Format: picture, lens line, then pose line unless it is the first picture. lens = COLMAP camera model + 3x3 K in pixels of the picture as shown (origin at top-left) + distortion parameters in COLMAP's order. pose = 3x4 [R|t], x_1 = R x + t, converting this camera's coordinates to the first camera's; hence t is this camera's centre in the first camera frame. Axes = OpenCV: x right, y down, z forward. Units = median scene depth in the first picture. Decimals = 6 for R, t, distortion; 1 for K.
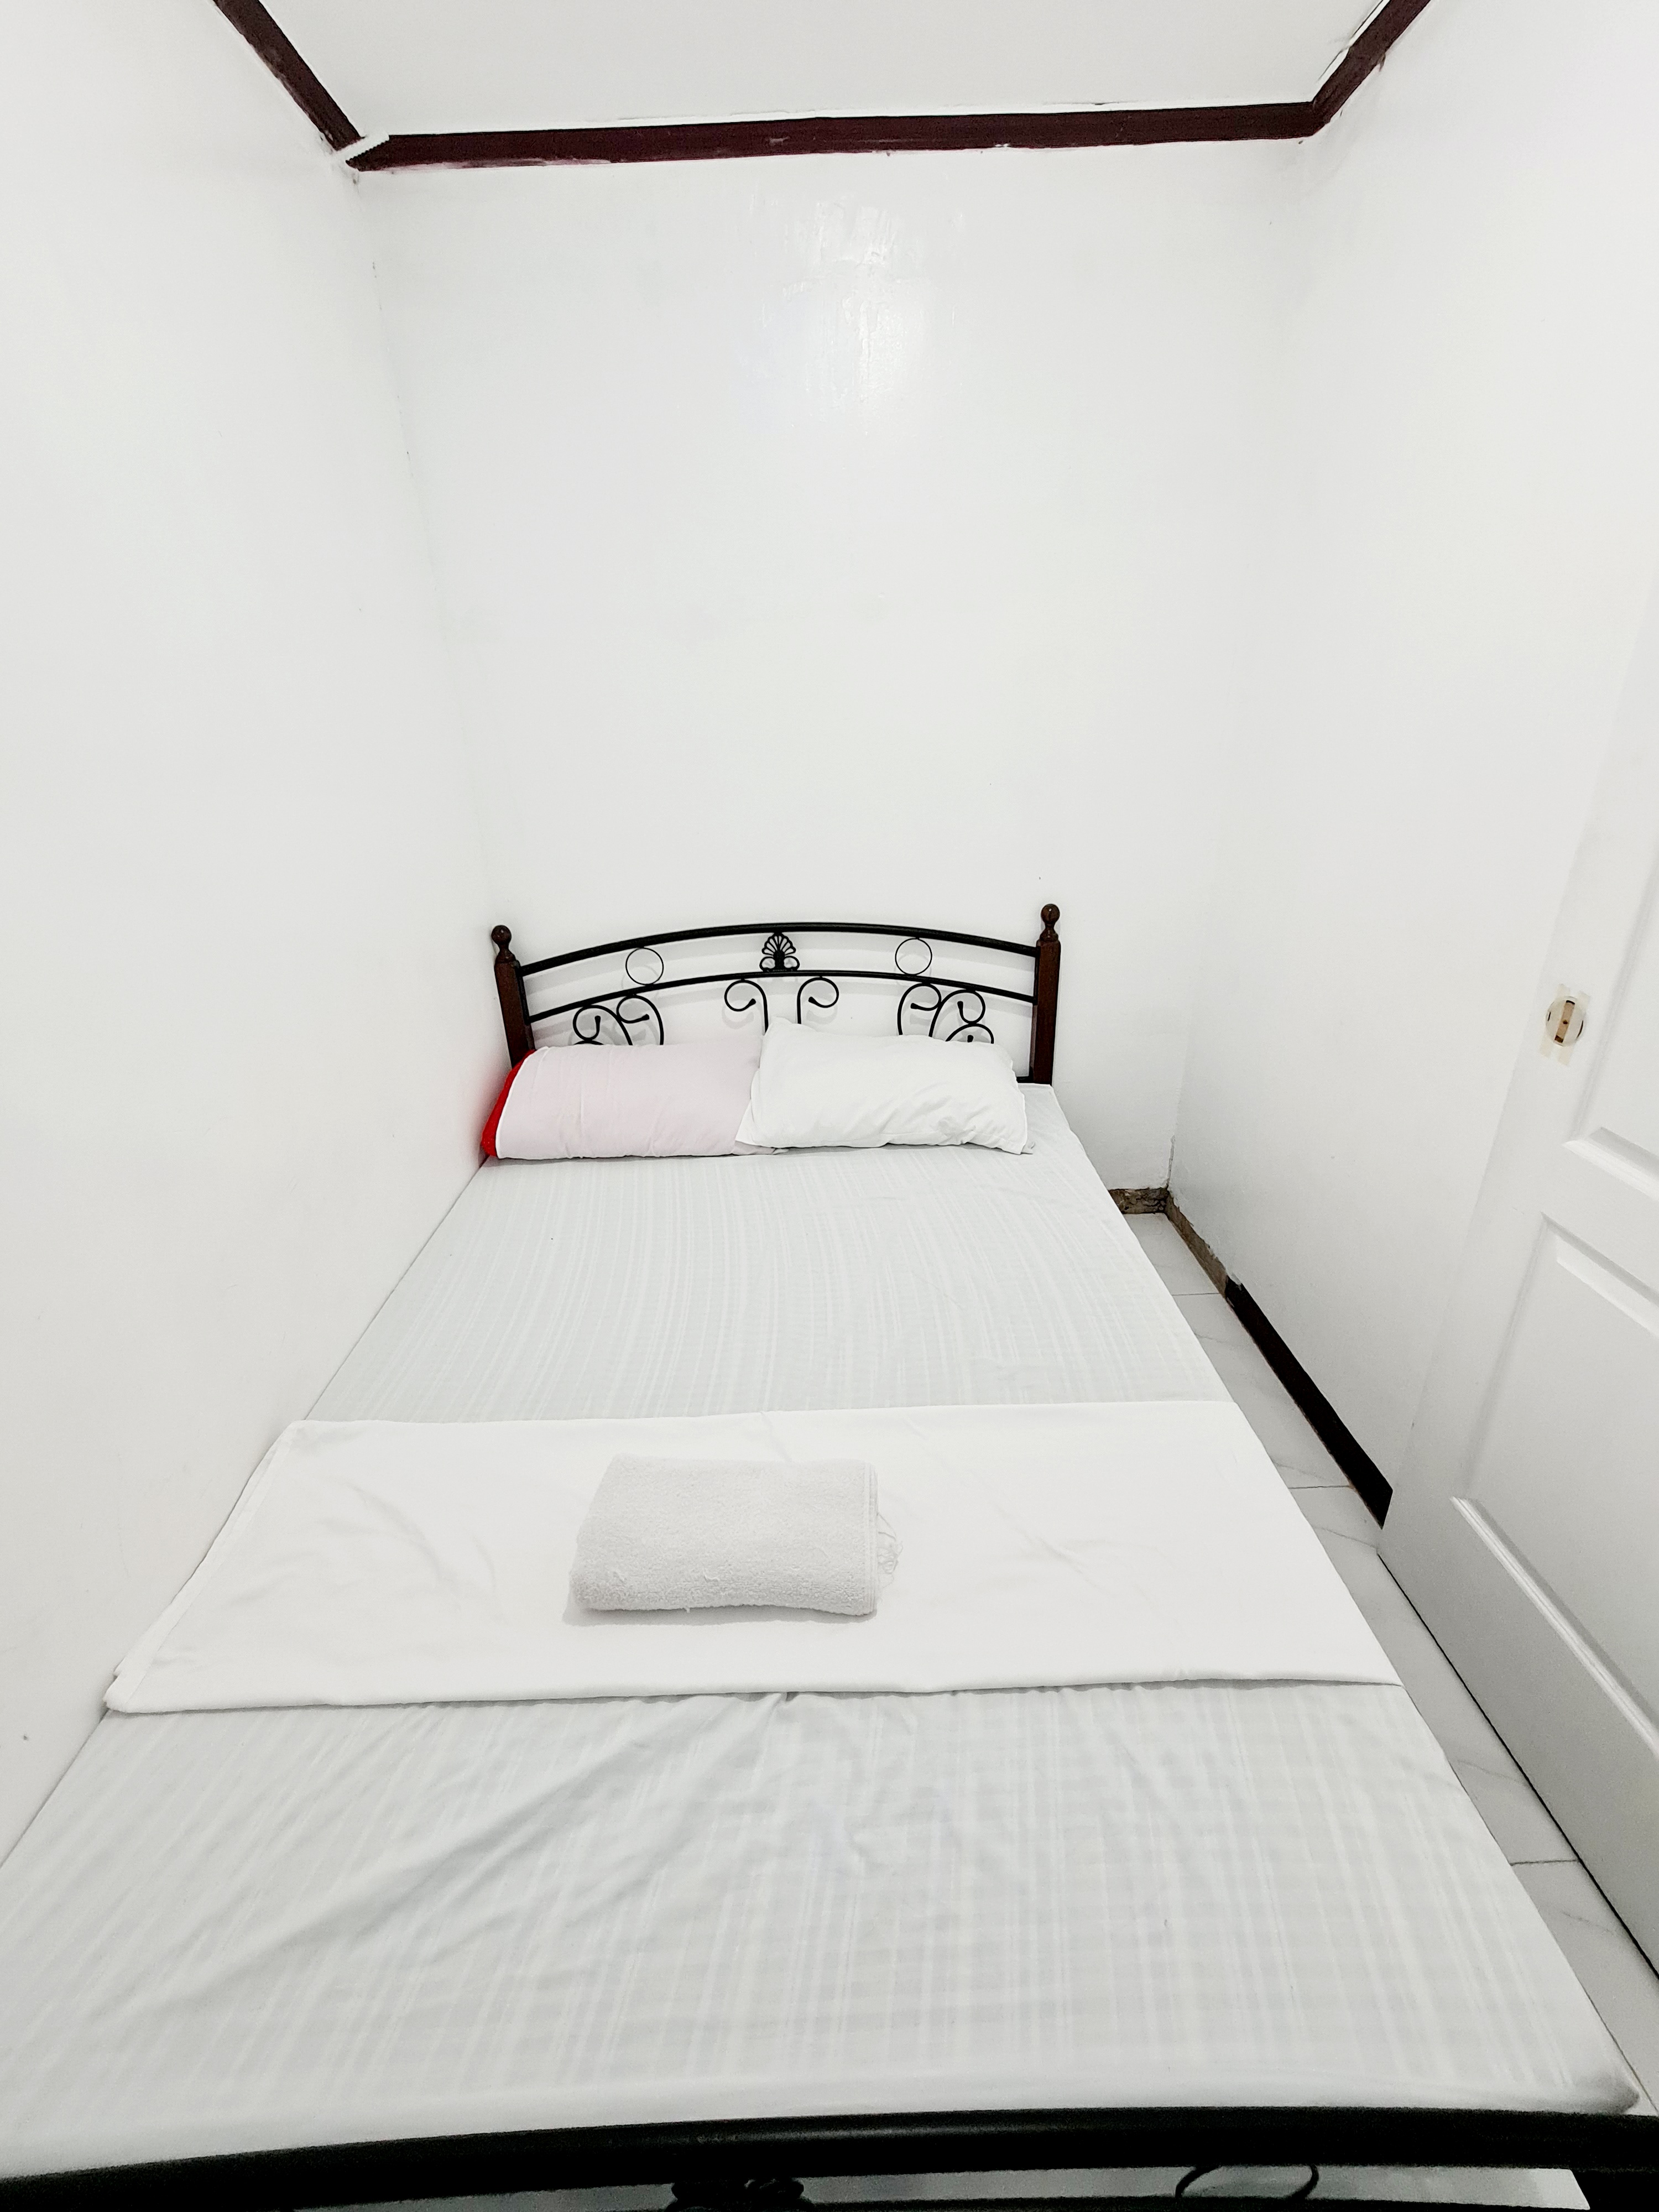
lens RADIAL K [[910.9, 0, 826.6], [0, 910.9, 1097.4], [0, 0, 1]] dist [-0.003058, -0.000283]
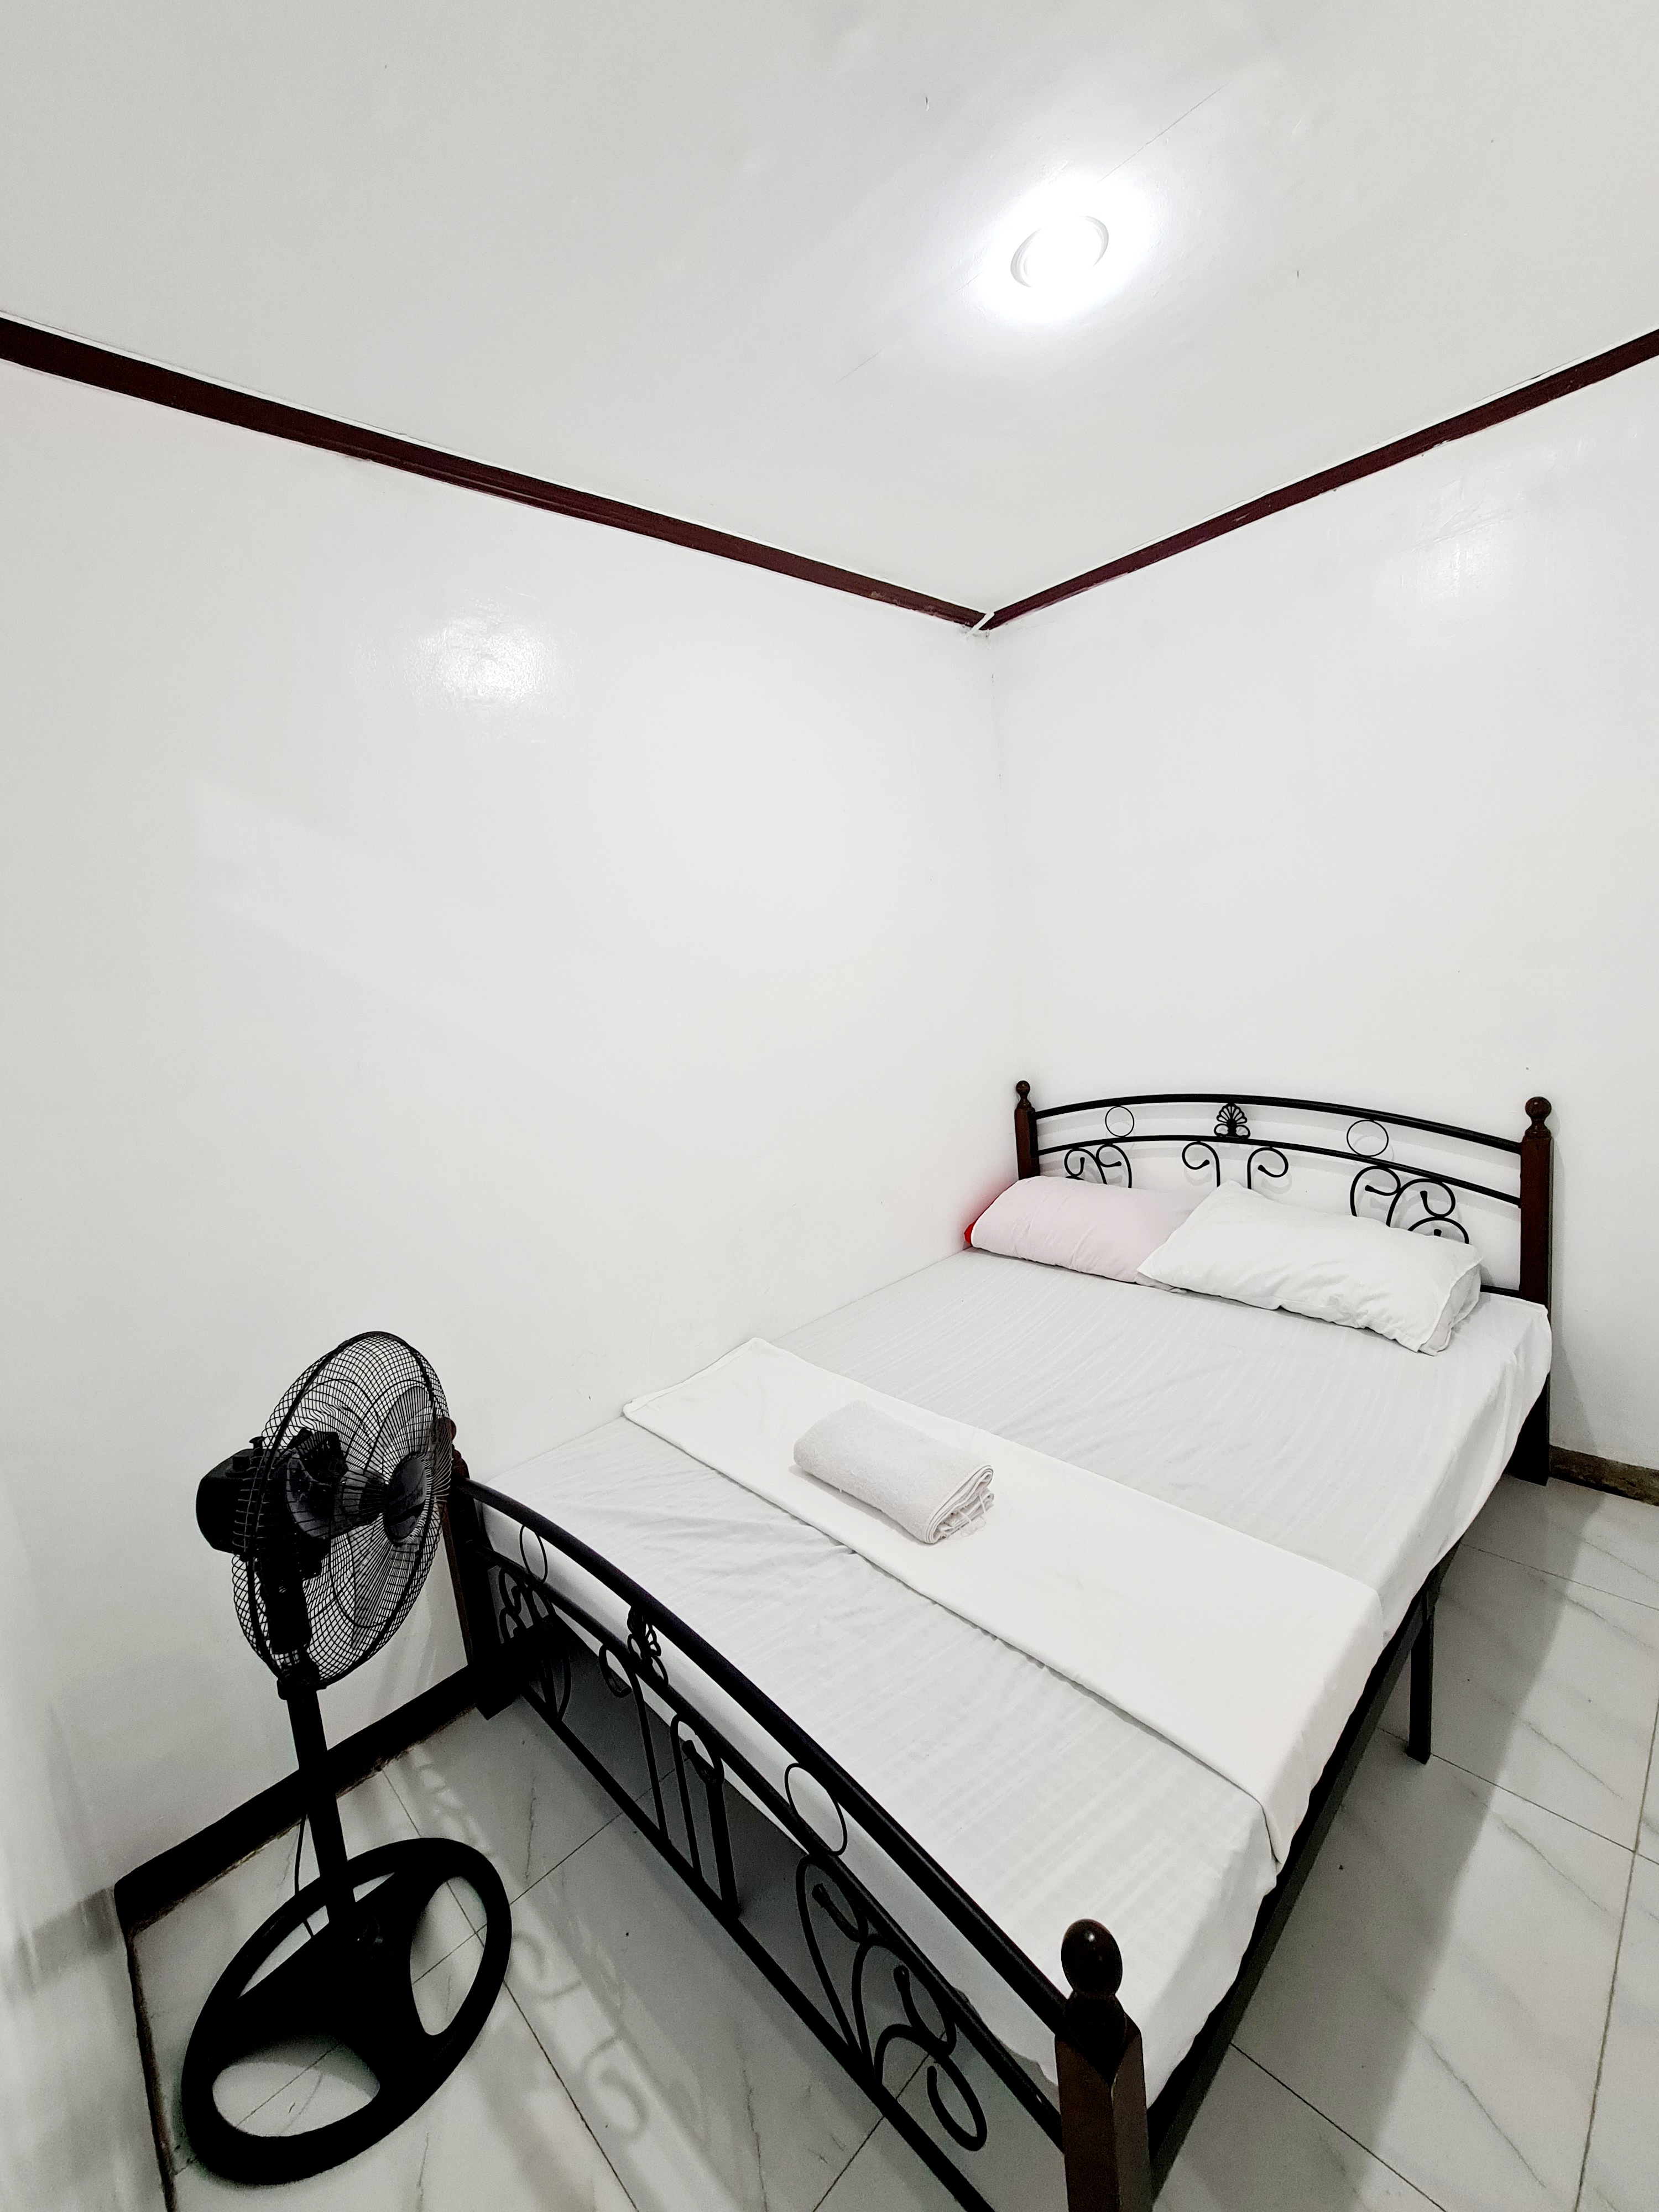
lens RADIAL K [[911.6, 0, 827.2], [0, 911.6, 1100.4], [0, 0, 1]] dist [-0.007287, 0.004076]
pose [[0.674843, 0.080062, -0.733605, 0.424501], [-0.217806, 0.971421, -0.094344, 0.028661], [0.705087, 0.223451, 0.672995, -0.101900]]
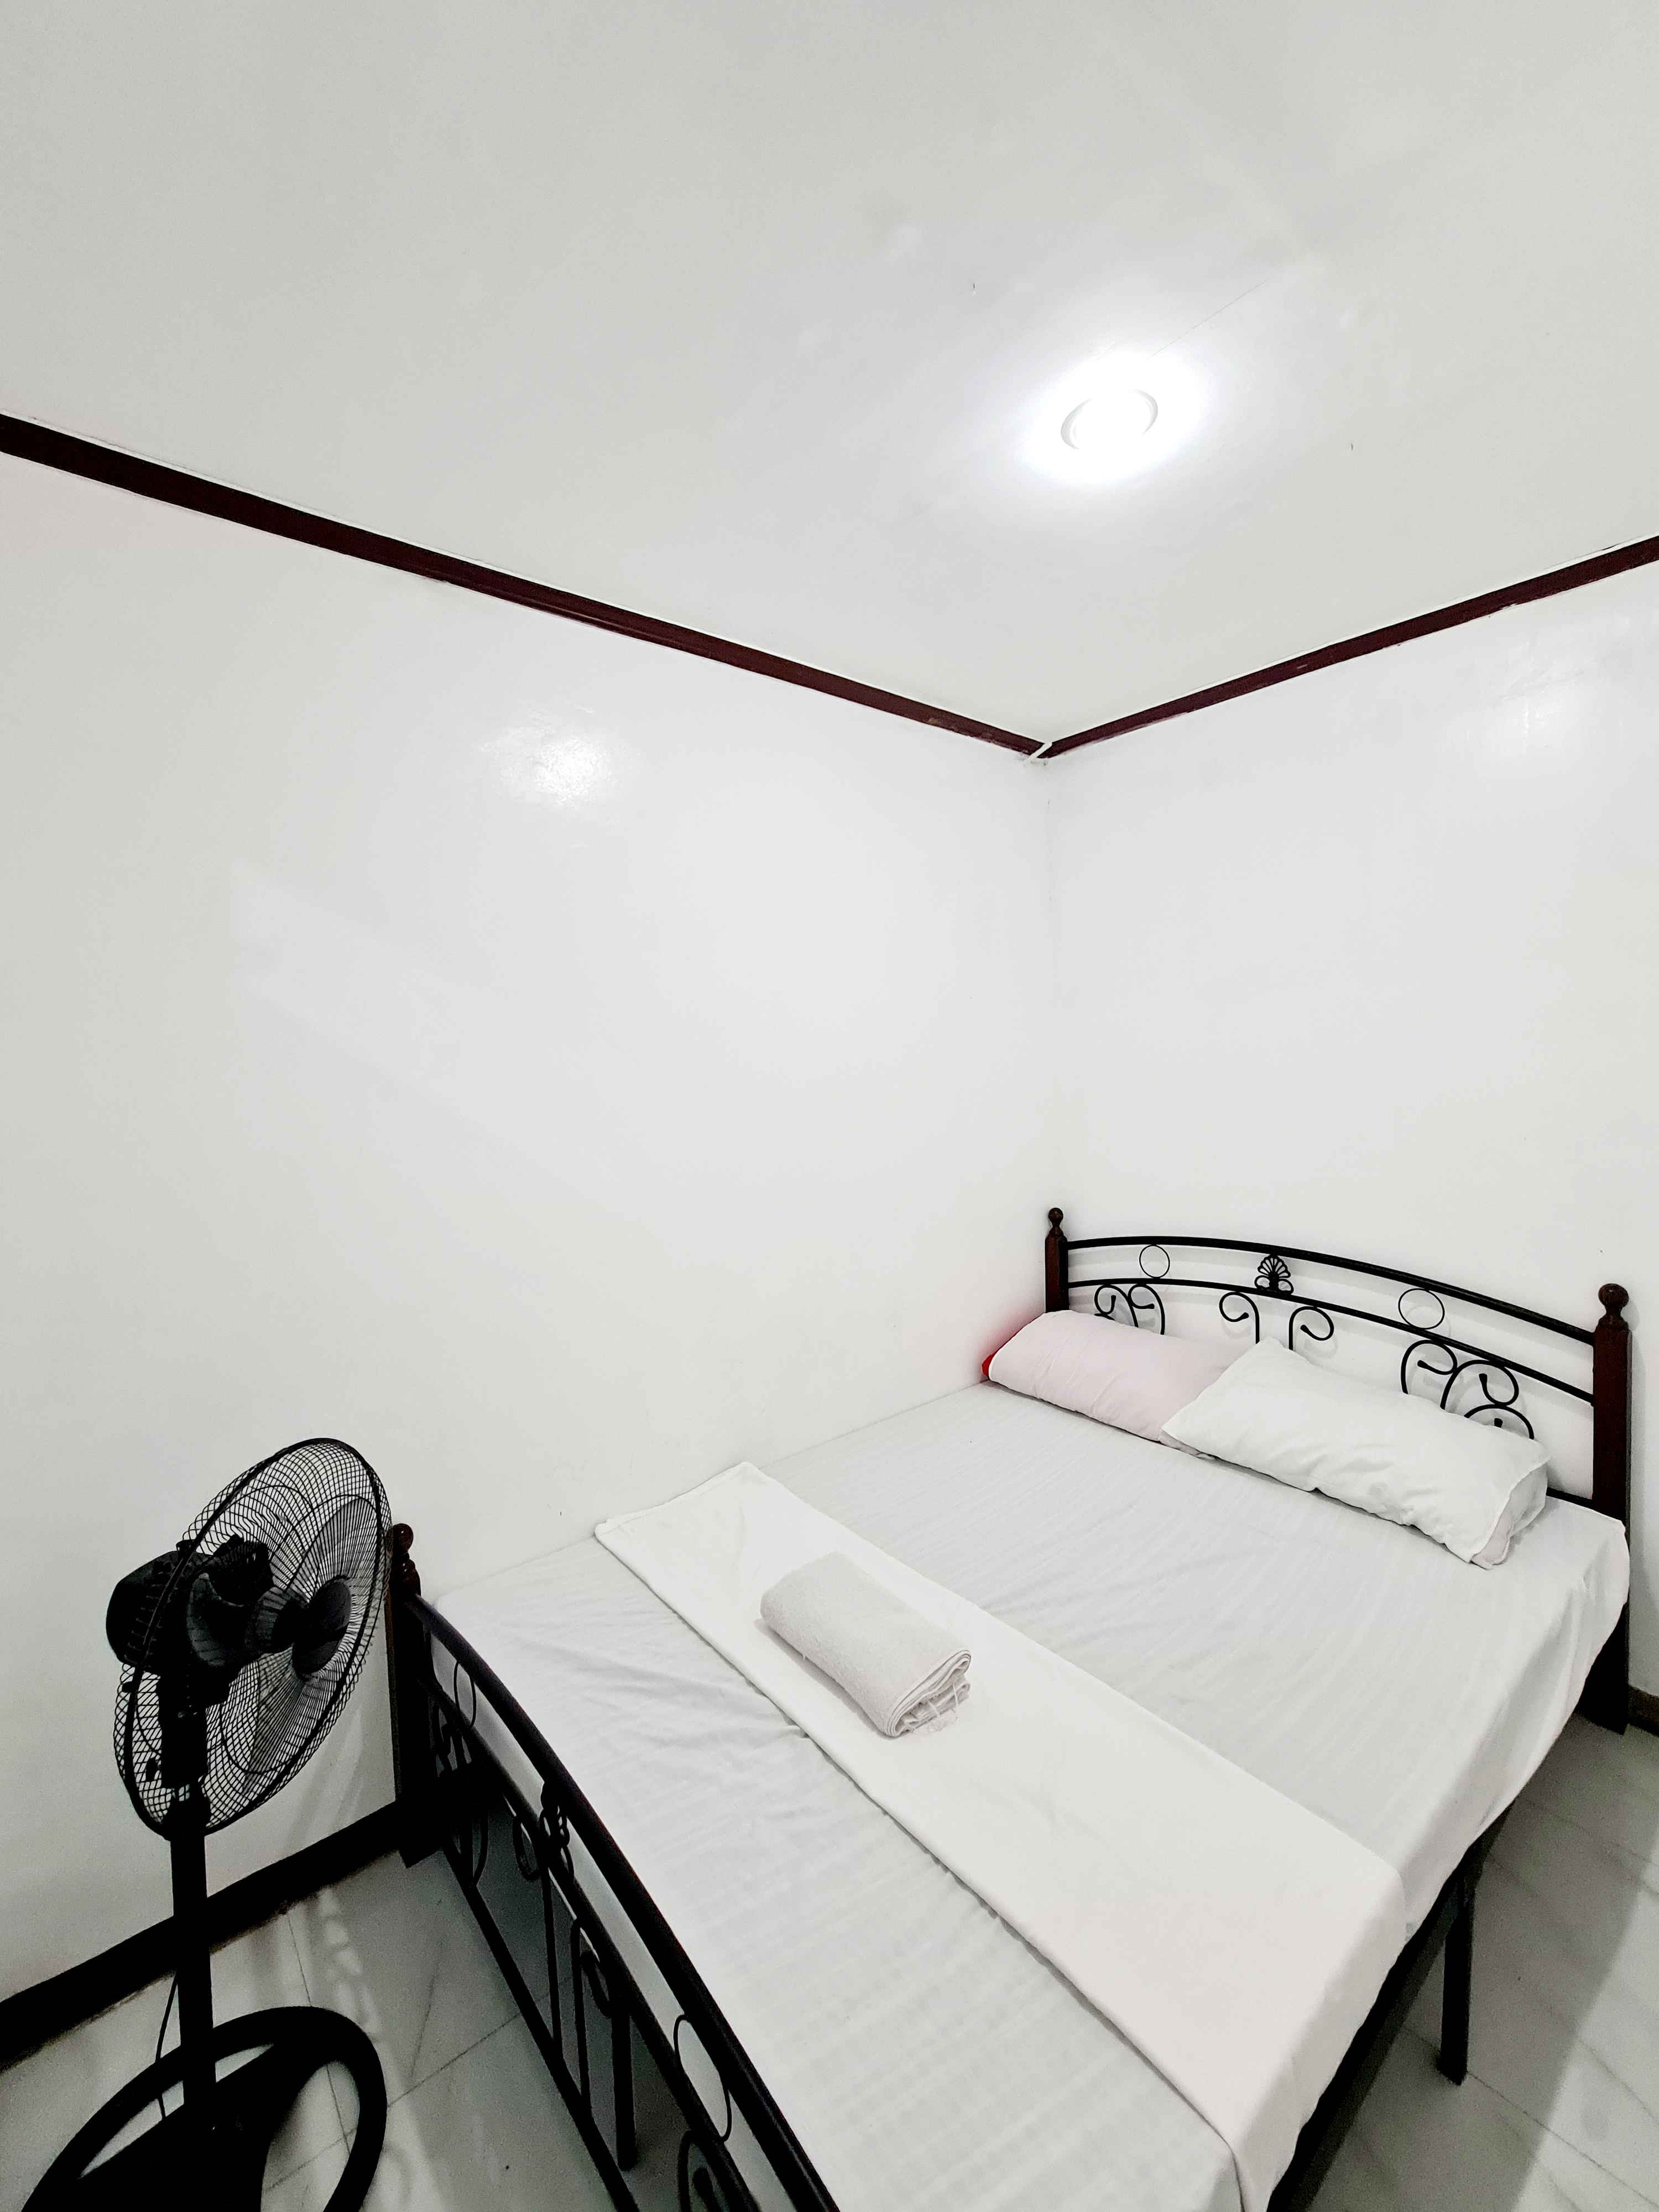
lens RADIAL K [[910.9, 0, 826.6], [0, 910.9, 1097.4], [0, 0, 1]] dist [-0.003058, -0.000283]
pose [[0.619993, 0.056520, -0.782569, 0.430843], [-0.304045, 0.936777, -0.173223, -0.012102], [0.723302, 0.345333, 0.597979, -0.063175]]
